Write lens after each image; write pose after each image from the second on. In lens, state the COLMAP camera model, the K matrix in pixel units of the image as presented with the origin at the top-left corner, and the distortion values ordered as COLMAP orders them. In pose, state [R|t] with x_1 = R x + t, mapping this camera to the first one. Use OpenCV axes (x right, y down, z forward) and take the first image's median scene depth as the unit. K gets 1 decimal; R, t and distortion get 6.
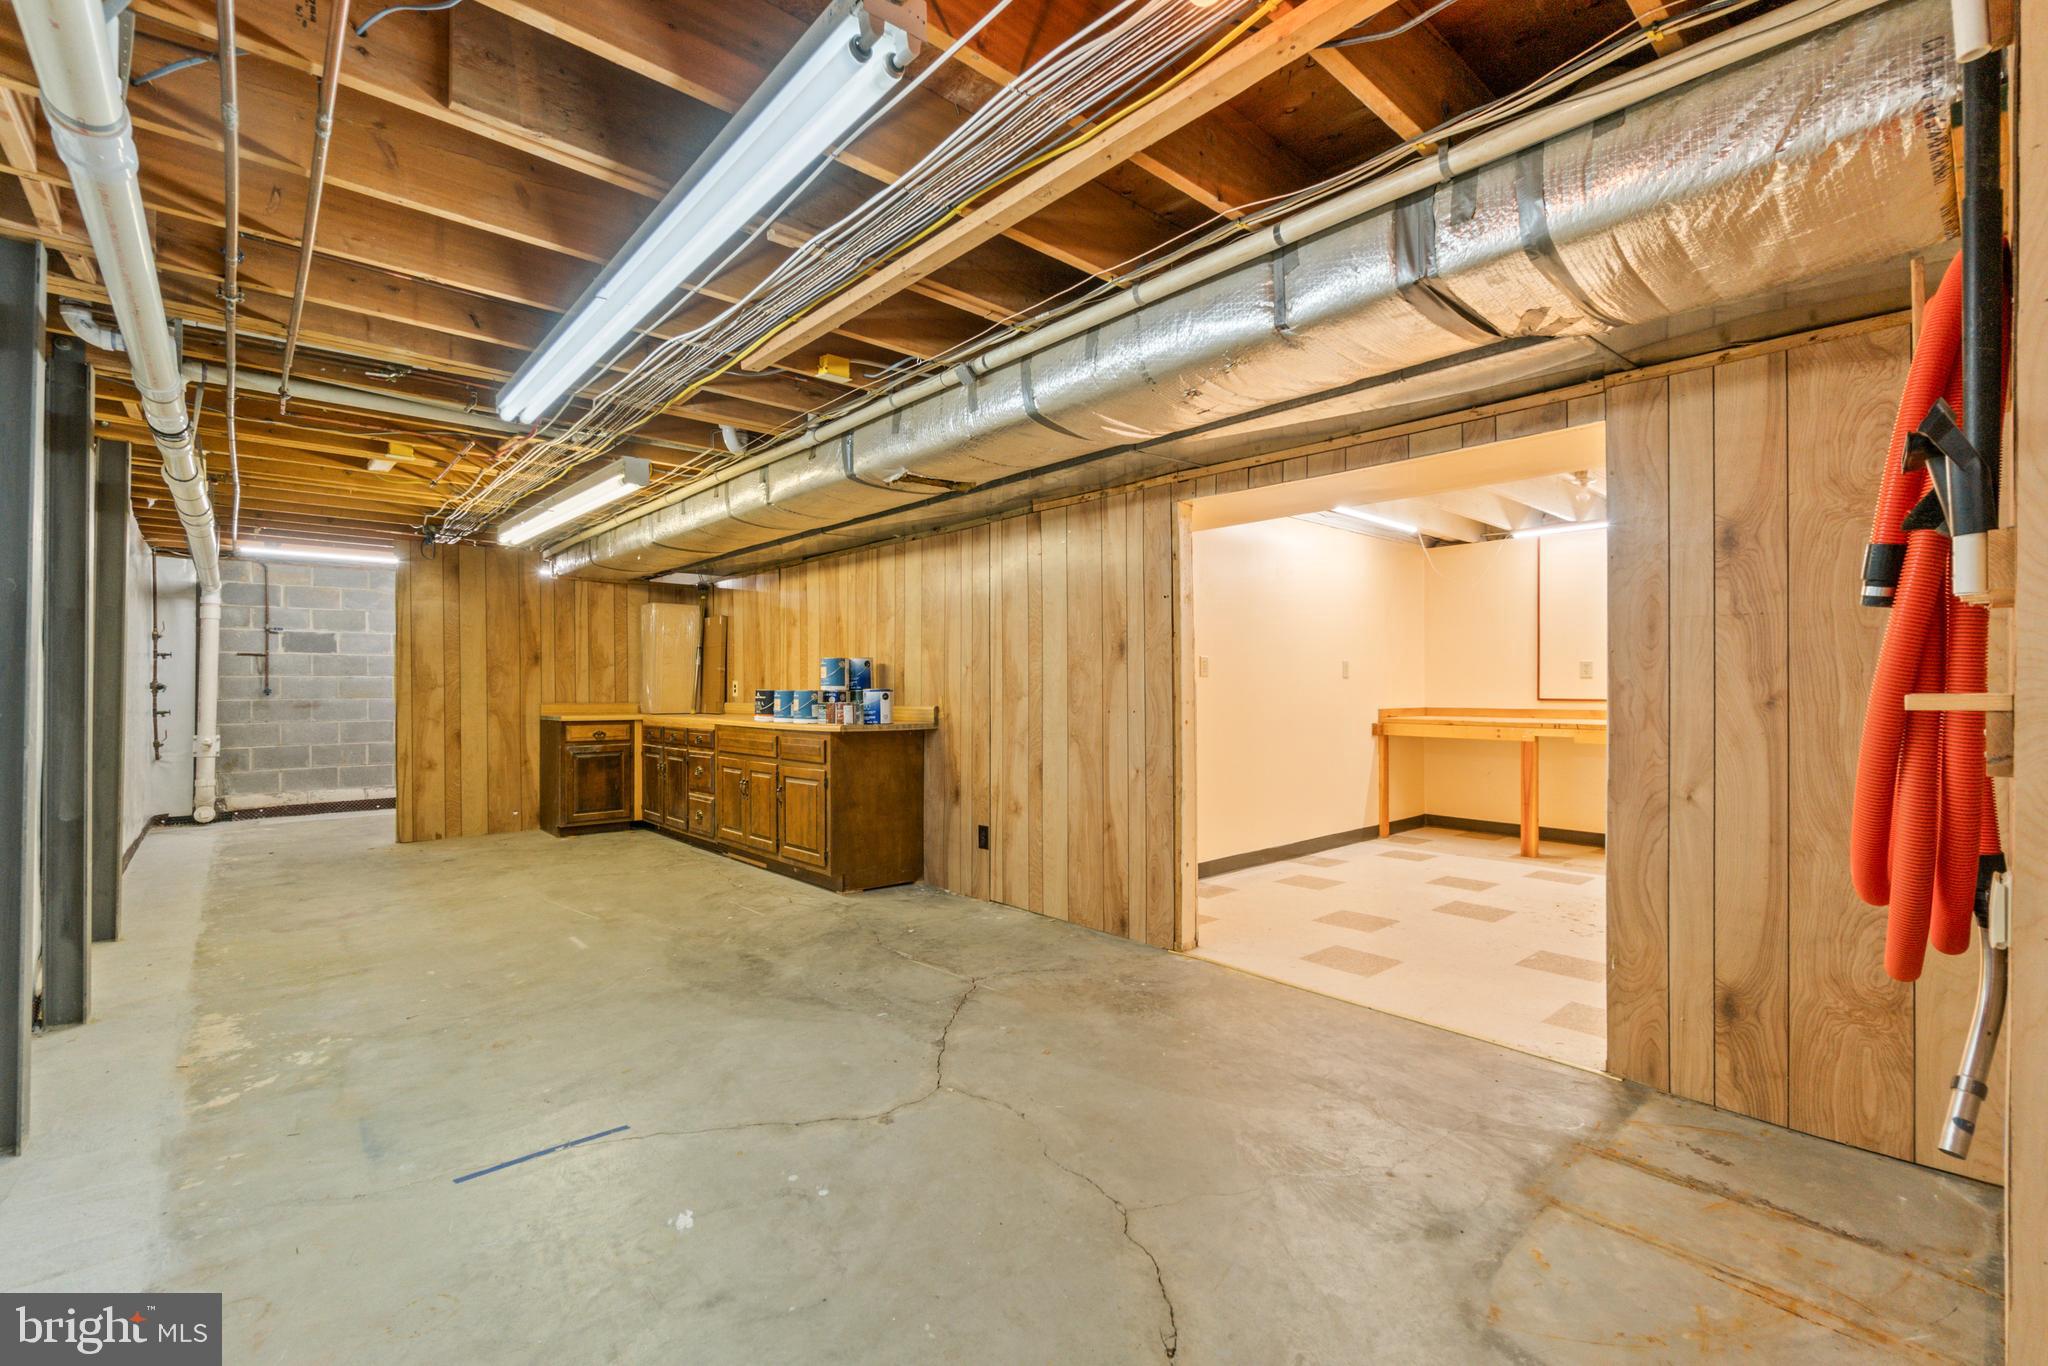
lens RADIAL K [[895.0, 0, 1017.7], [0, 895.0, 684.0], [0, 0, 1]] dist [-0.002813, -0.000255]
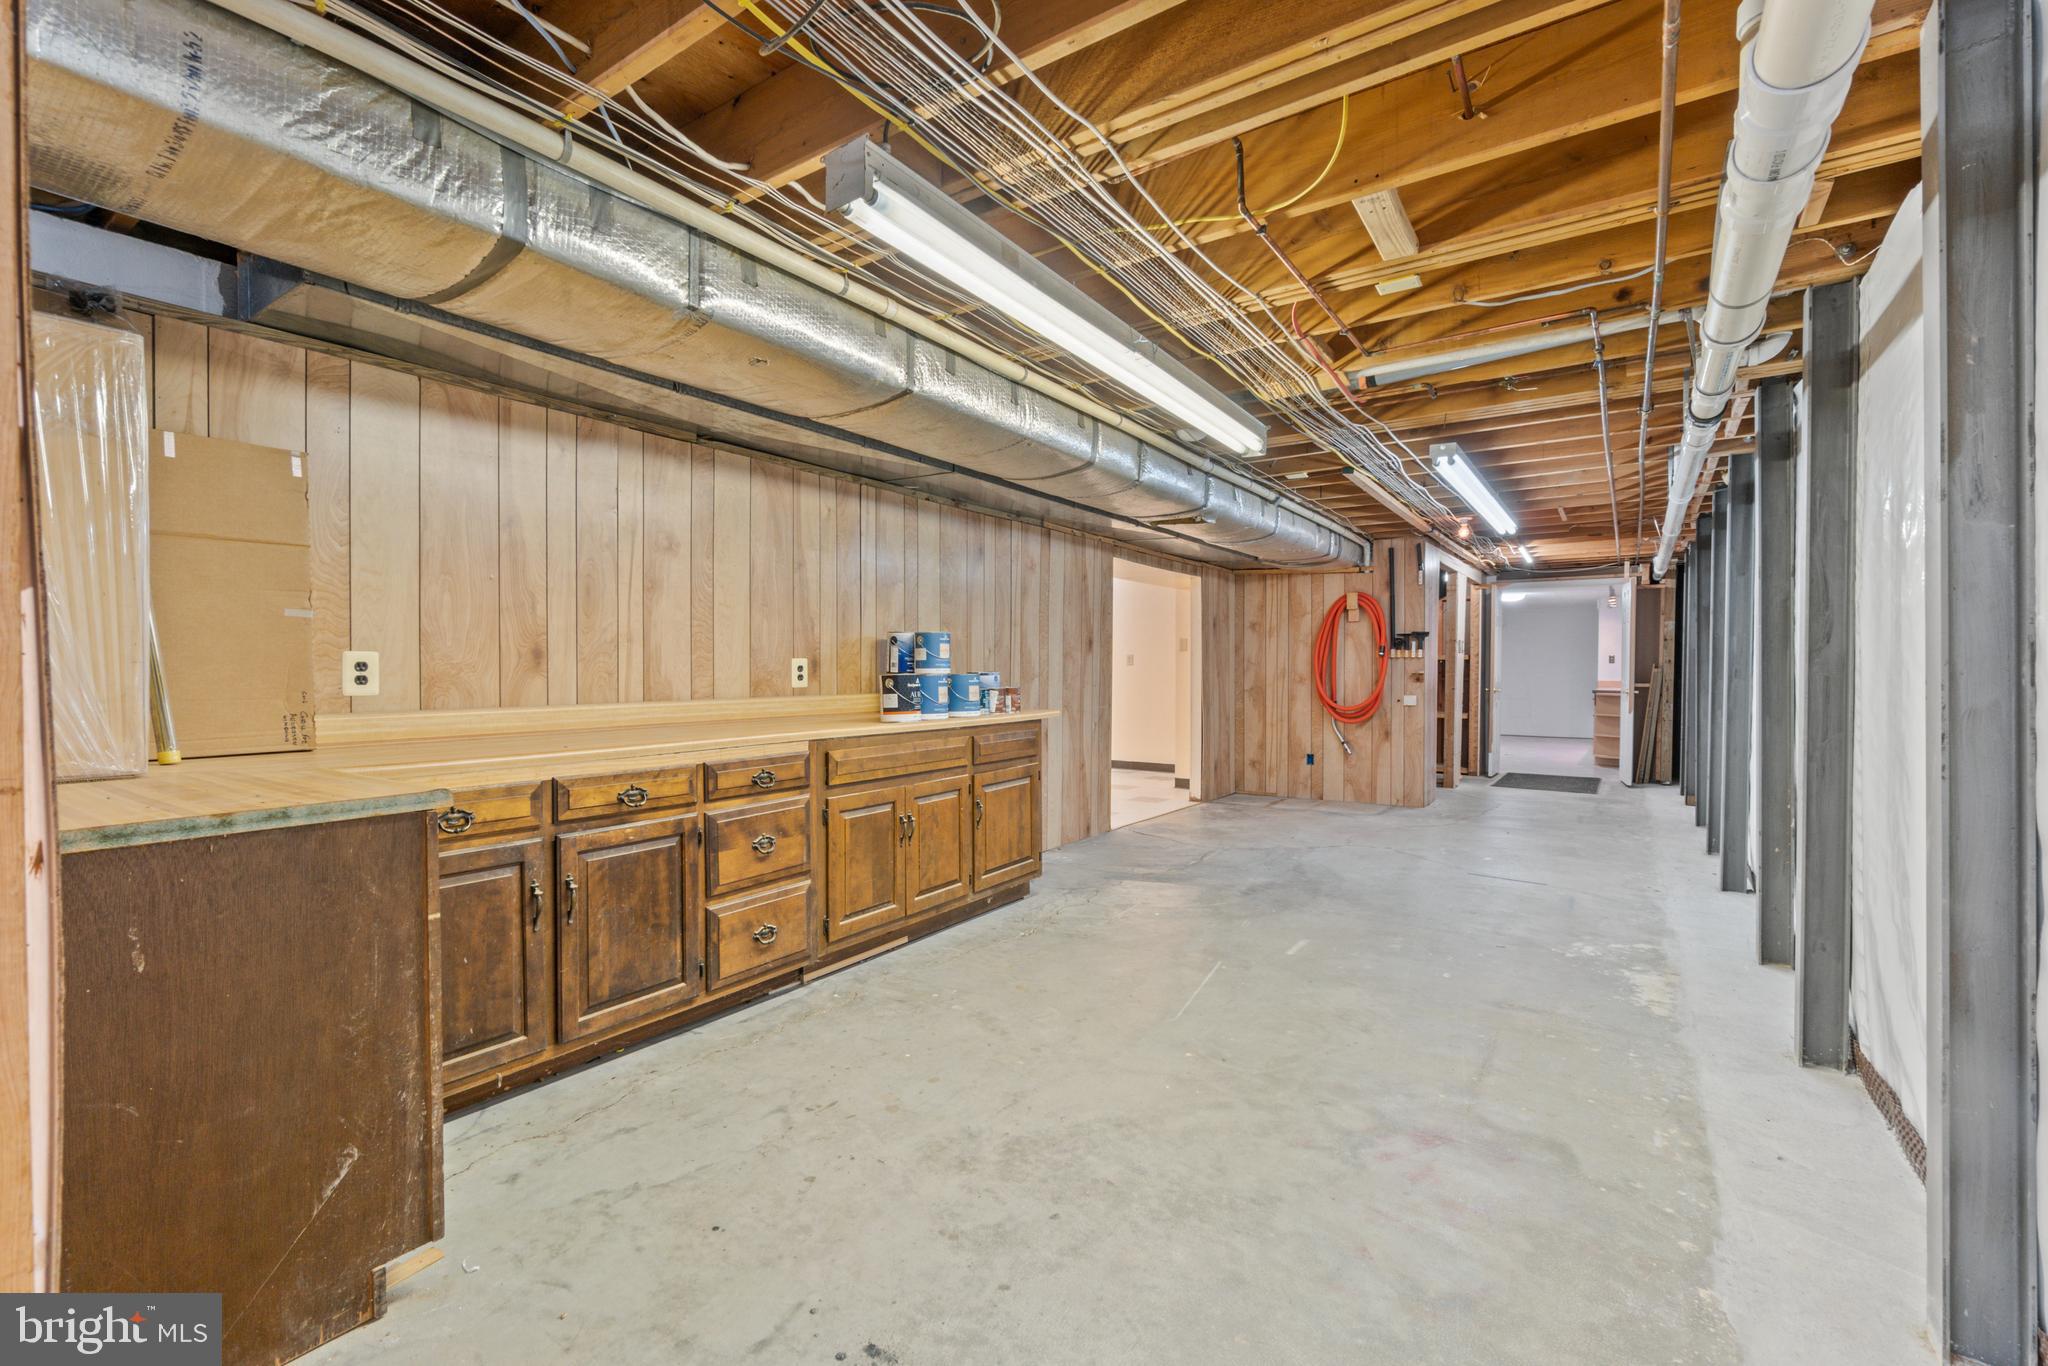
lens RADIAL K [[895.0, 0, 1017.7], [0, 895.0, 684.0], [0, 0, 1]] dist [-0.002813, -0.000255]
pose [[-0.252254, -0.016927, 0.967513, -1.256479], [-0.004158, 0.999857, 0.016409, 0.003475], [-0.967652, 0.000116, -0.252288, 1.453562]]
